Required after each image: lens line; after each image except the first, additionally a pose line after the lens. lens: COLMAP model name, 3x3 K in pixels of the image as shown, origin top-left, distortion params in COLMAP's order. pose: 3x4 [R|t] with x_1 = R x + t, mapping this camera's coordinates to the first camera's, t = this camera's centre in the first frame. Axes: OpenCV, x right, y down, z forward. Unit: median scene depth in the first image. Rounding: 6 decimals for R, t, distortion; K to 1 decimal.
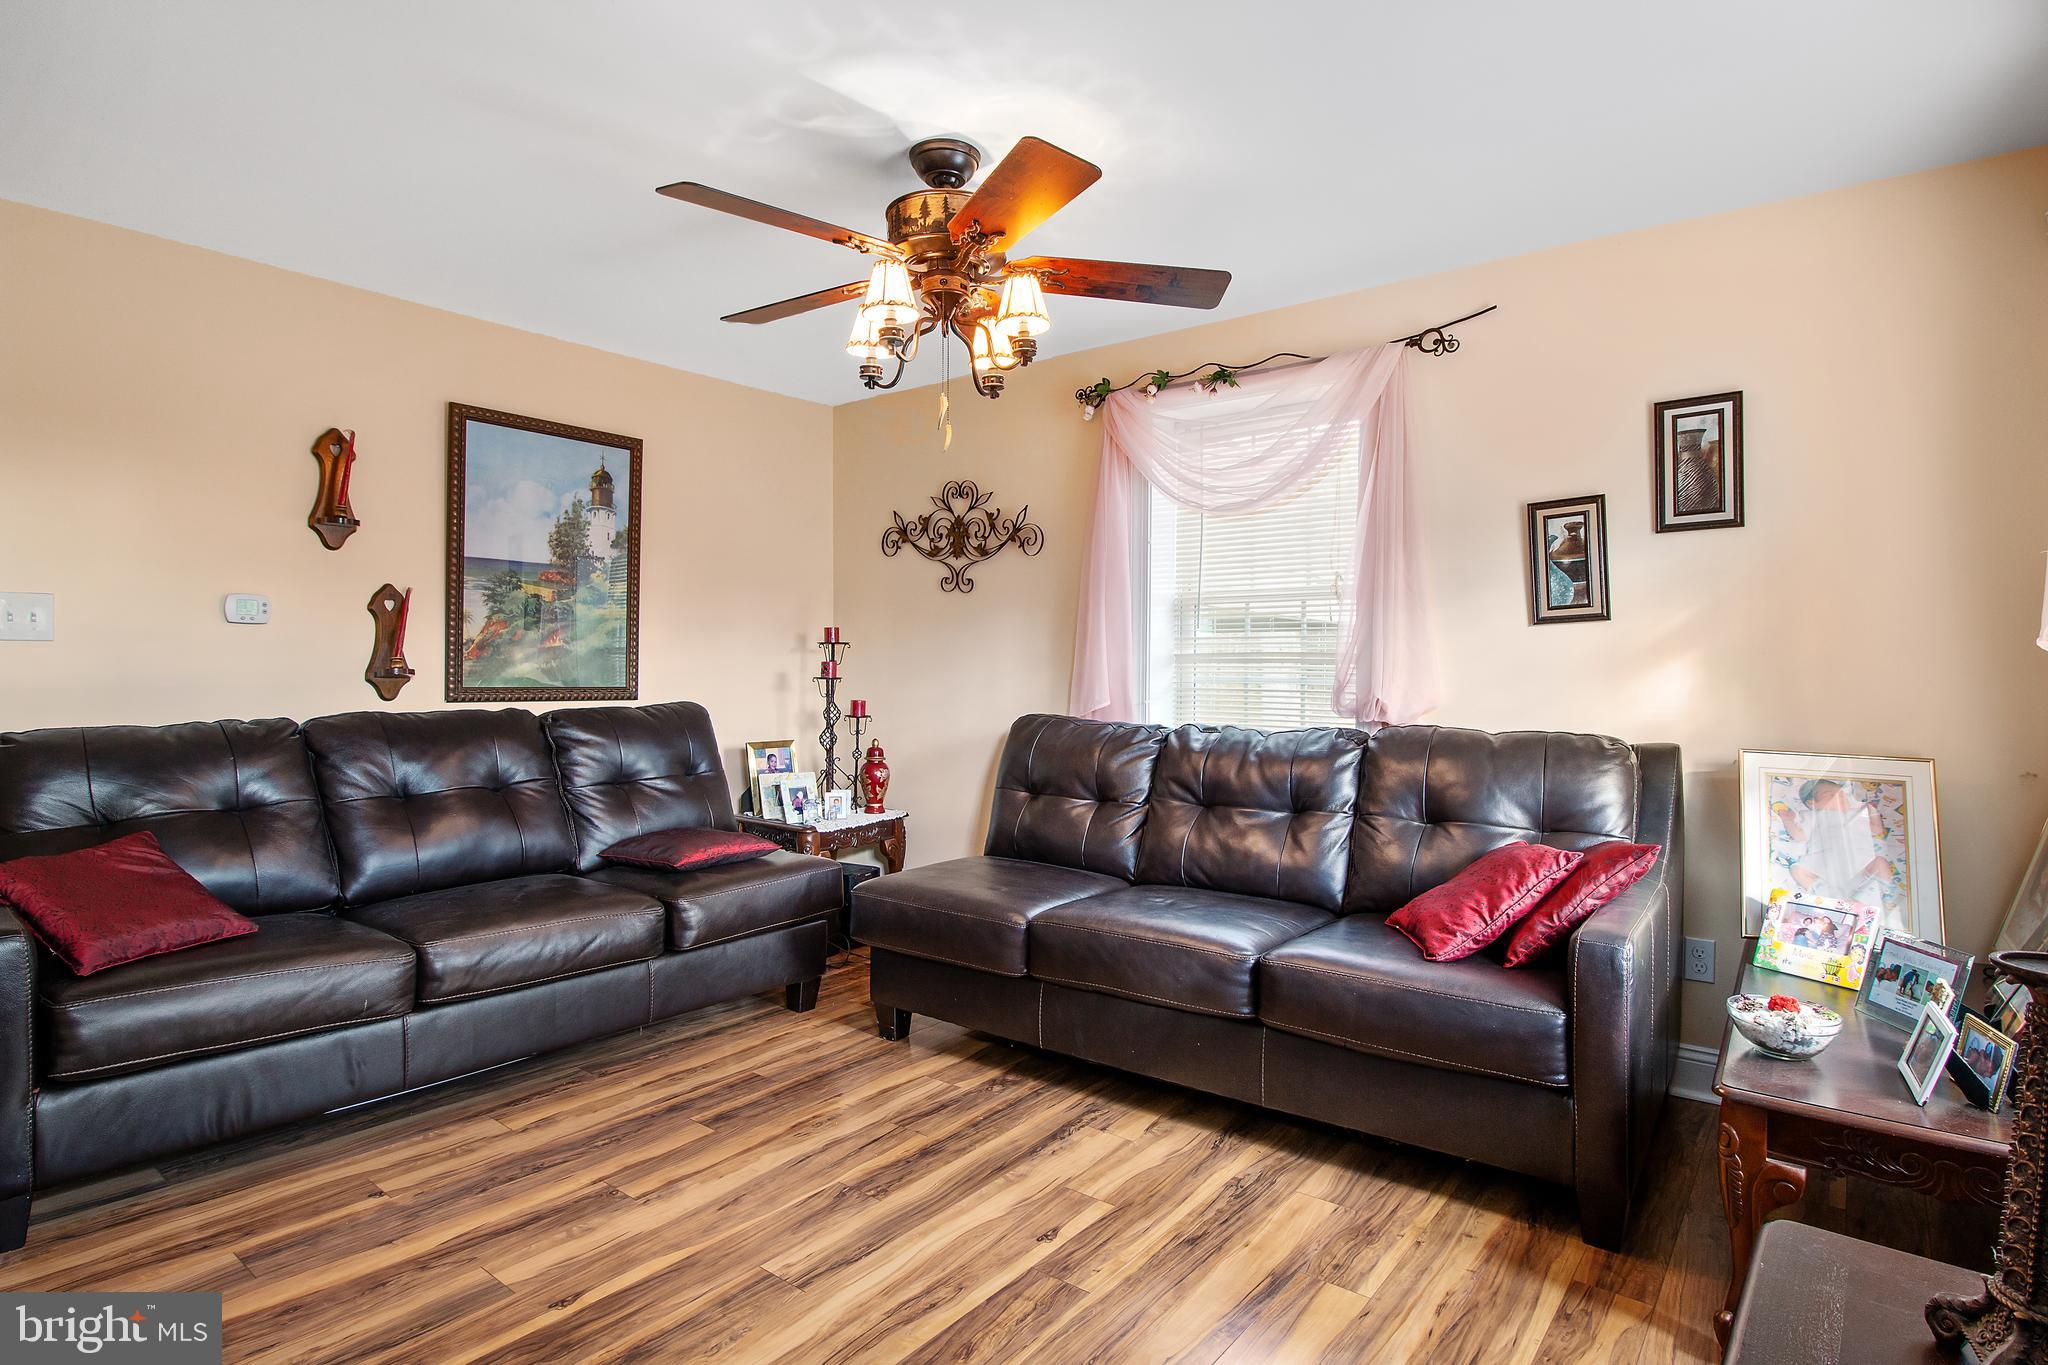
lens RADIAL K [[1040.4, 0, 1022.6], [0, 1040.4, 686.2], [0, 0, 1]] dist [-0.011577, 0.001285]
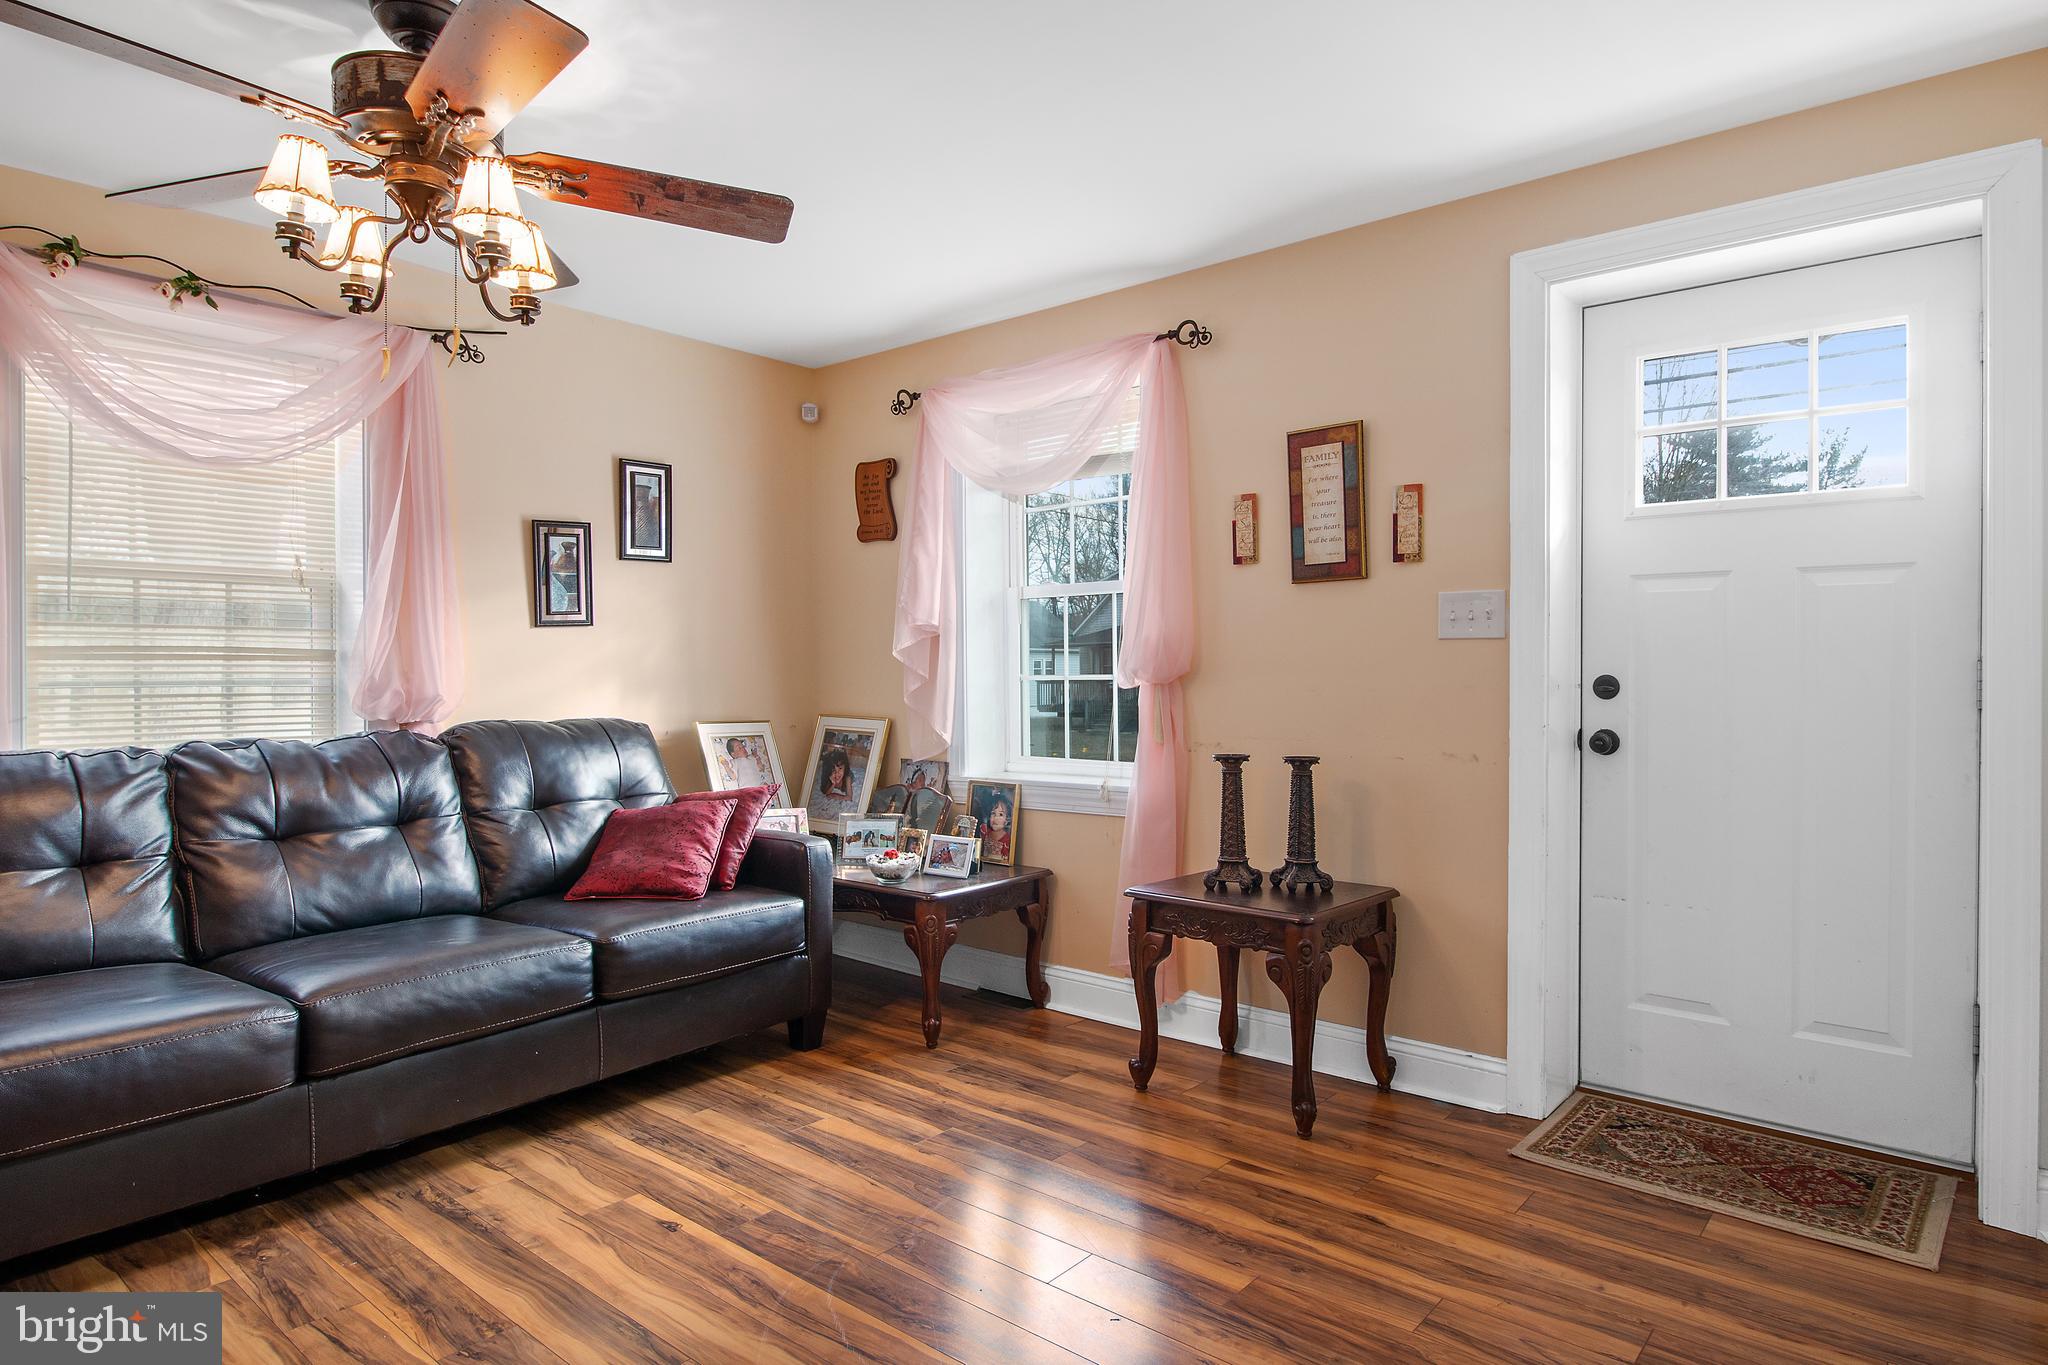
lens RADIAL K [[1202.2, 0, 1021.9], [0, 1202.2, 671.8], [0, 0, 1]] dist [0.002931, -0.008389]
pose [[0.026070, -0.006683, 0.999638, -0.886874], [0.019933, 0.999782, 0.006164, -0.008476], [-0.999461, 0.019765, 0.026197, 0.480808]]
